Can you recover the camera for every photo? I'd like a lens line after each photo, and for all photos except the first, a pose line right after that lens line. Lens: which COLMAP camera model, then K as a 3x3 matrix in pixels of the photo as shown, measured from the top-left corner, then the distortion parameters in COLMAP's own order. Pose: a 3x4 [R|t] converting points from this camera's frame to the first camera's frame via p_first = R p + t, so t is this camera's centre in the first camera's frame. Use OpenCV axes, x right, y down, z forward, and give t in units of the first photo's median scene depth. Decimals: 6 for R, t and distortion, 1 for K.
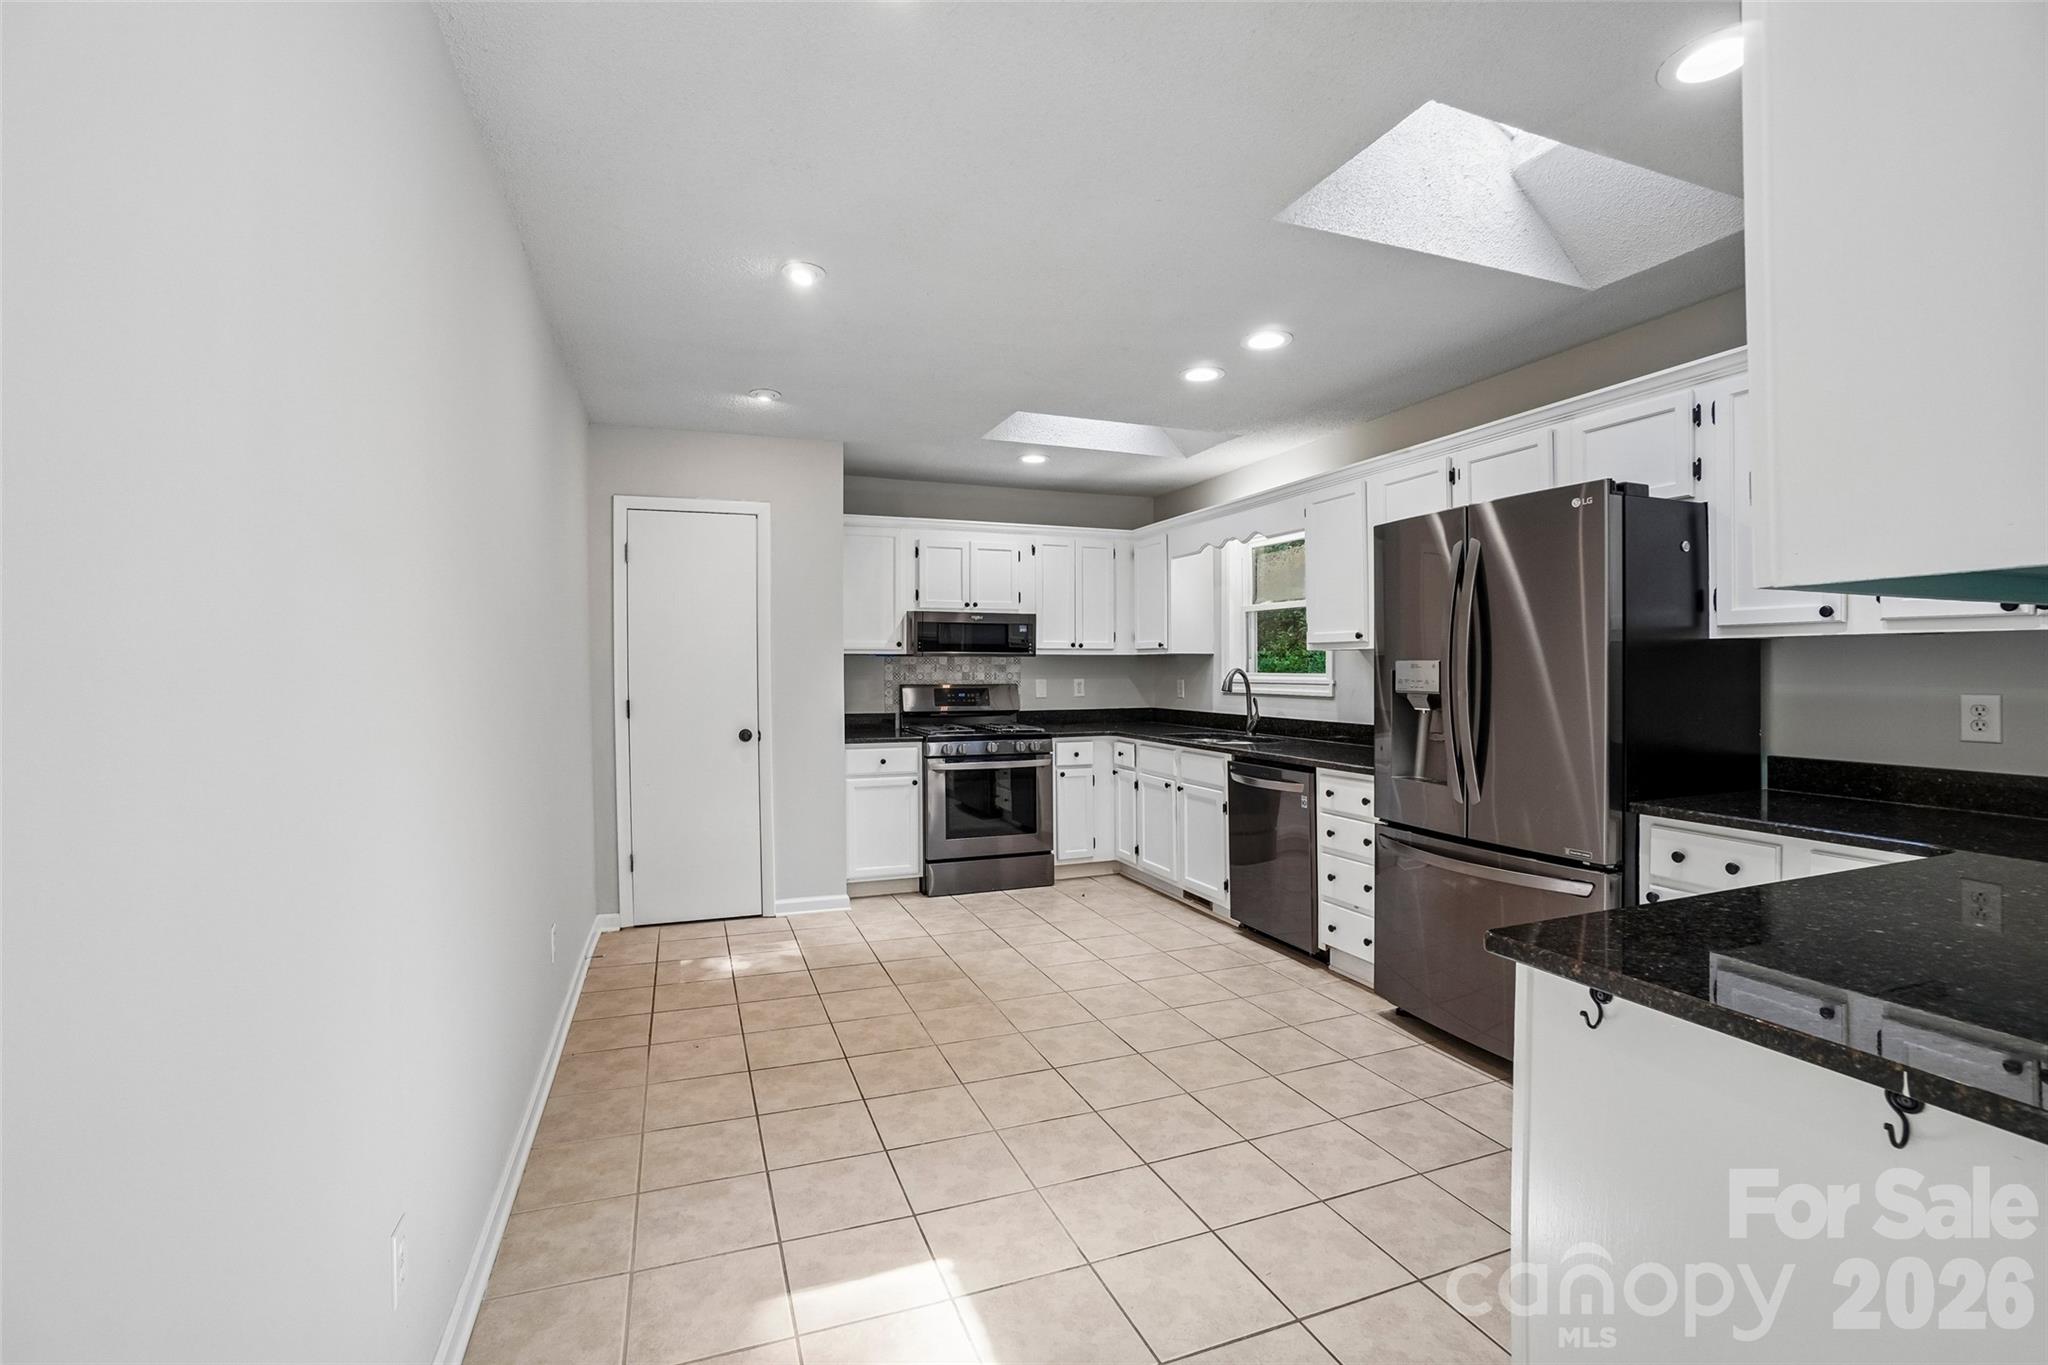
lens RADIAL K [[911.2, 0, 1014.7], [0, 911.2, 726.1], [0, 0, 1]] dist [-0.054602, 0.016713]
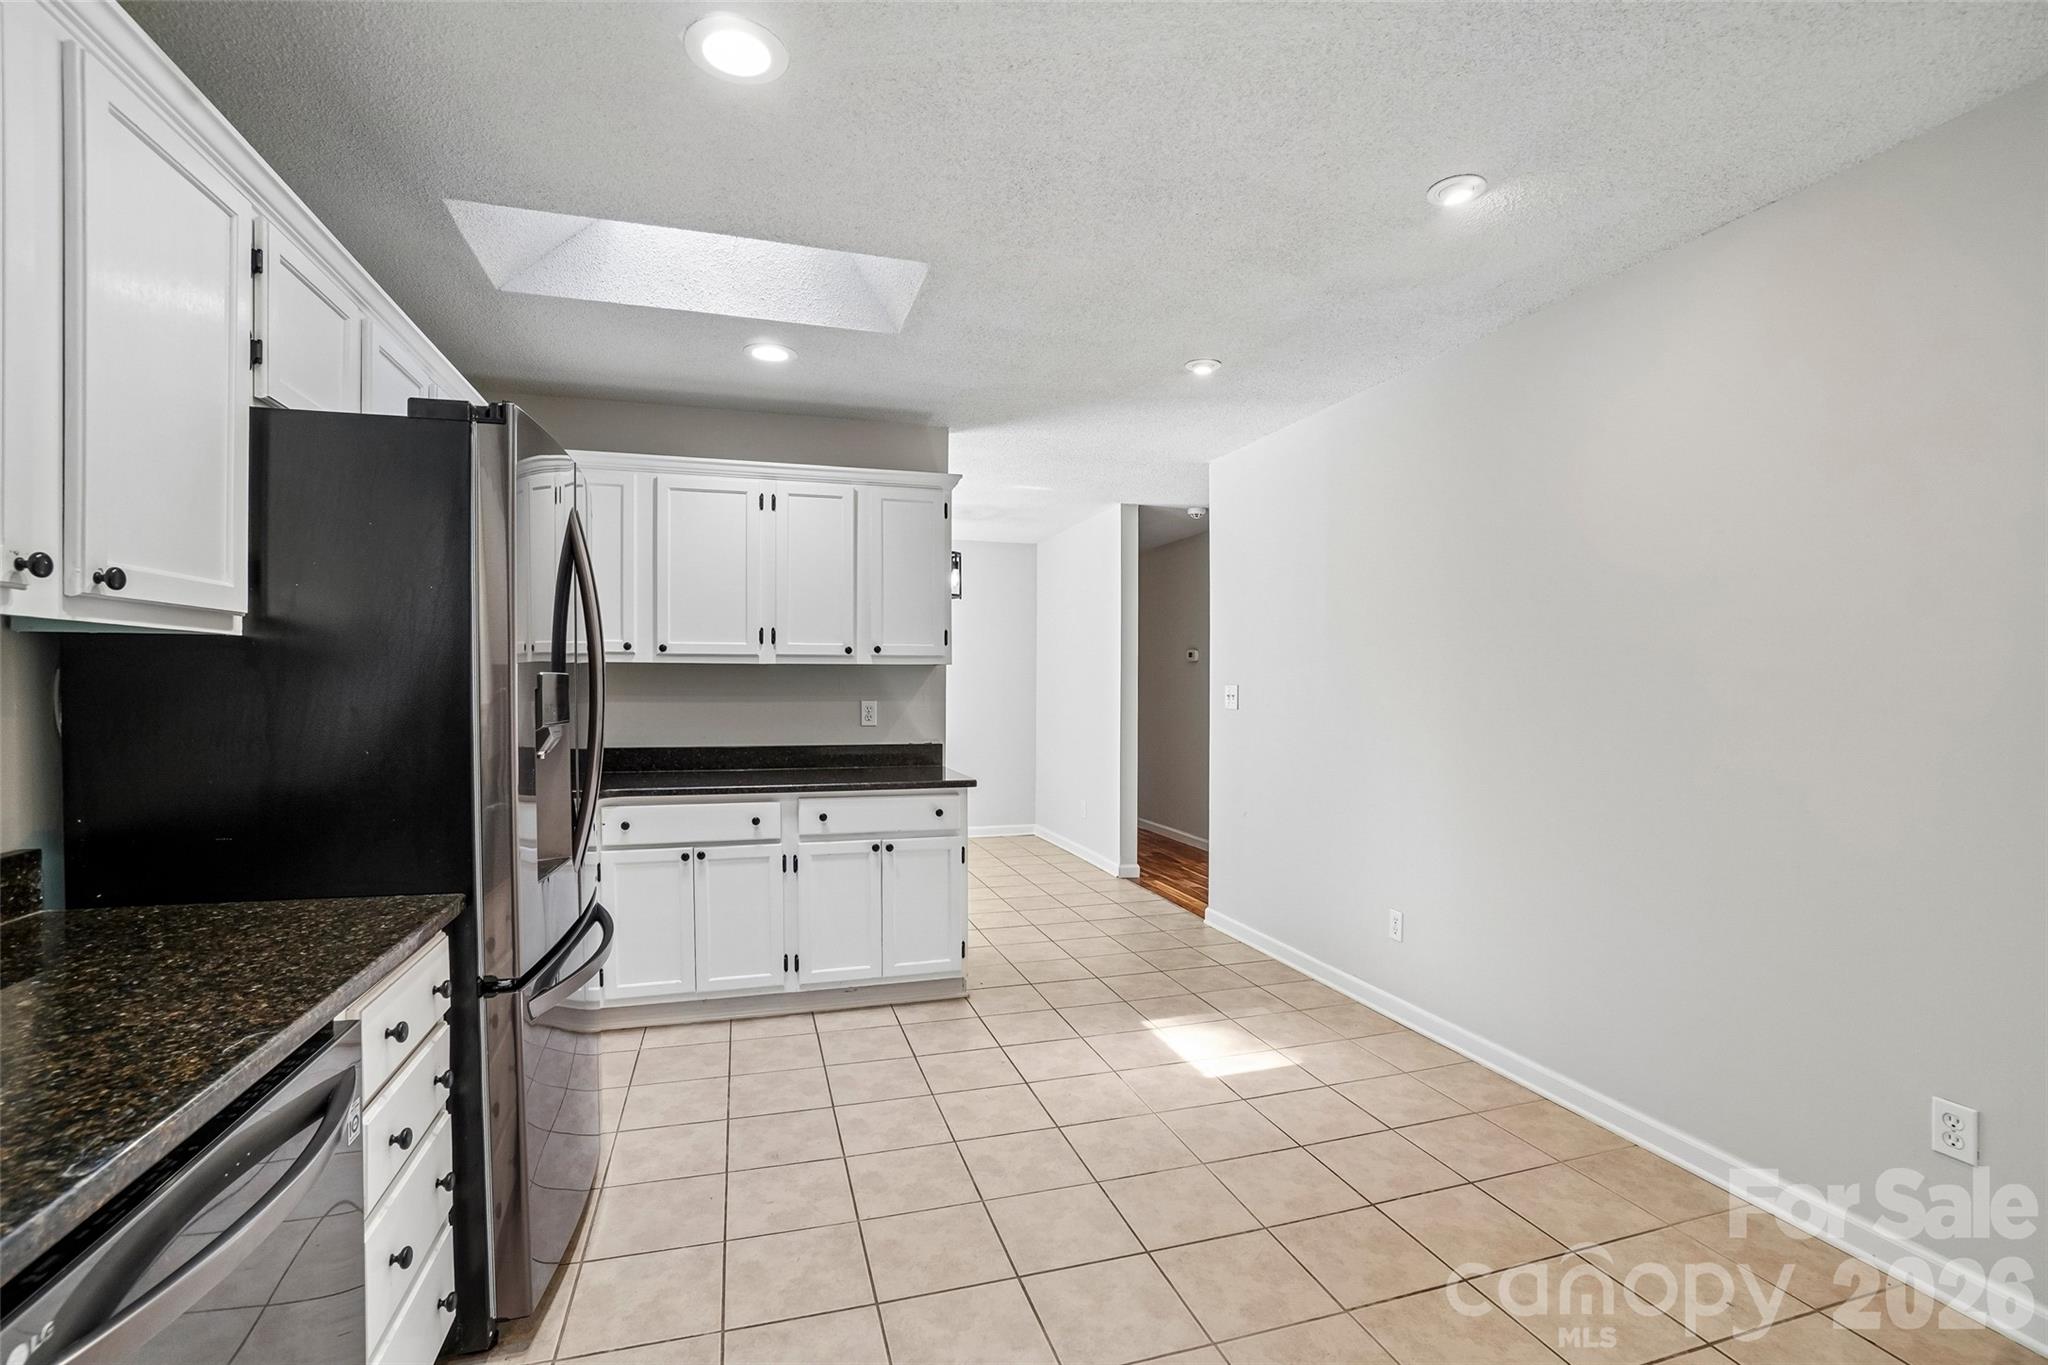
lens RADIAL K [[911.2, 0, 1029.8], [0, 911.2, 702.3], [0, 0, 1]] dist [-0.054602, 0.016713]
pose [[-0.998756, -0.005756, 0.049529, 0.068277], [-0.001730, 0.996716, 0.080954, -0.070942], [-0.049832, 0.080768, -0.995486, 1.098665]]
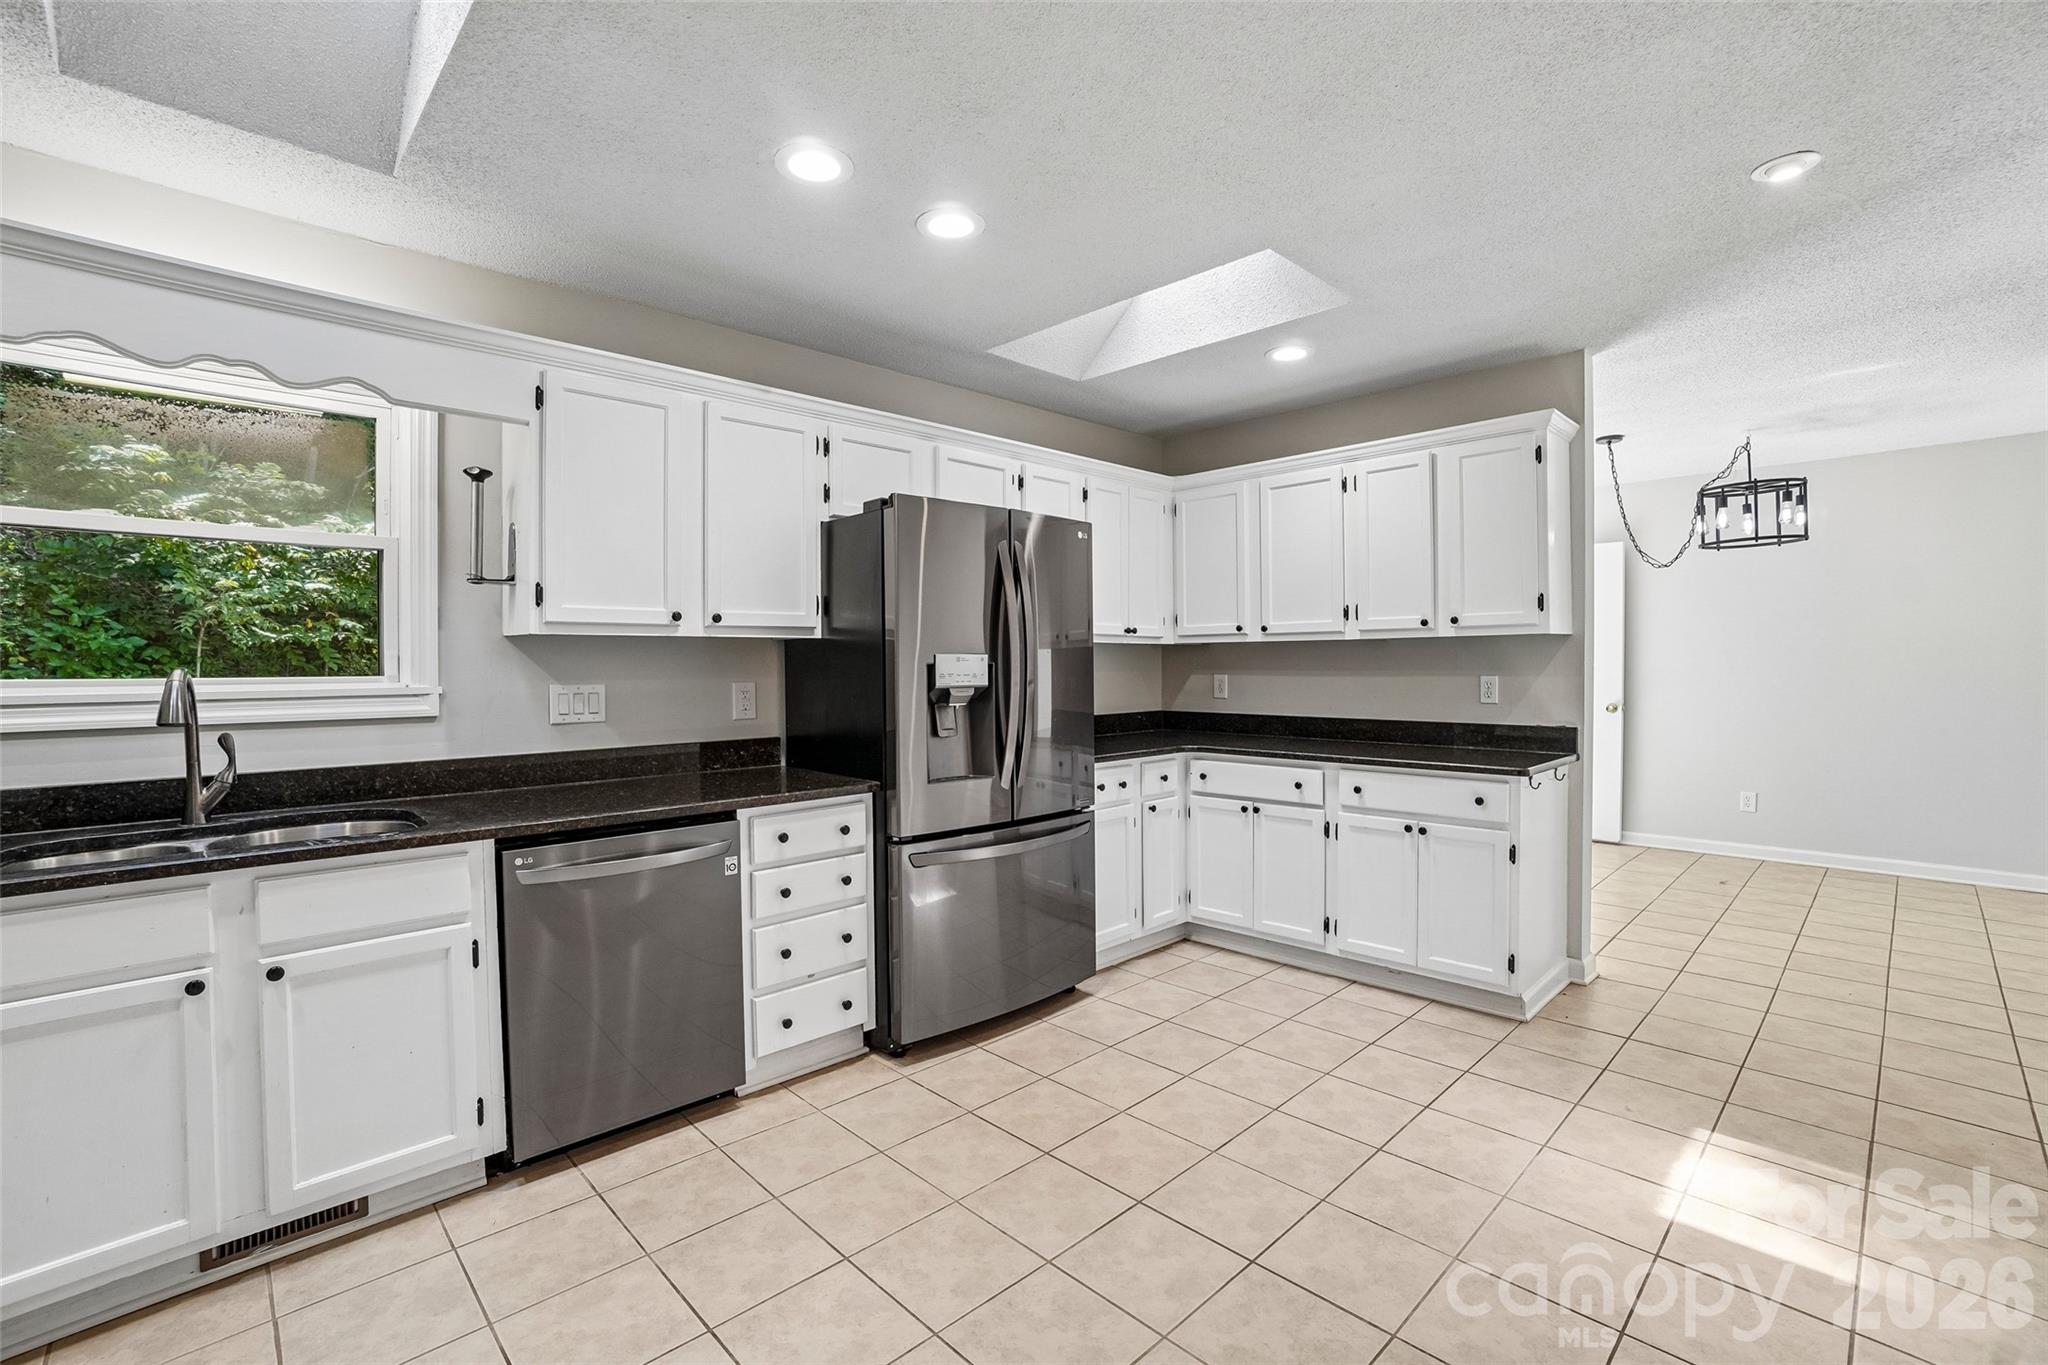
lens RADIAL K [[911.2, 0, 1030.6], [0, 911.2, 679.1], [0, 0, 1]] dist [-0.054602, 0.016713]
pose [[-0.408209, -0.013205, 0.912793, -0.317091], [0.063333, 0.997077, 0.042748, -0.056688], [-0.910689, 0.075260, -0.406179, 0.910045]]
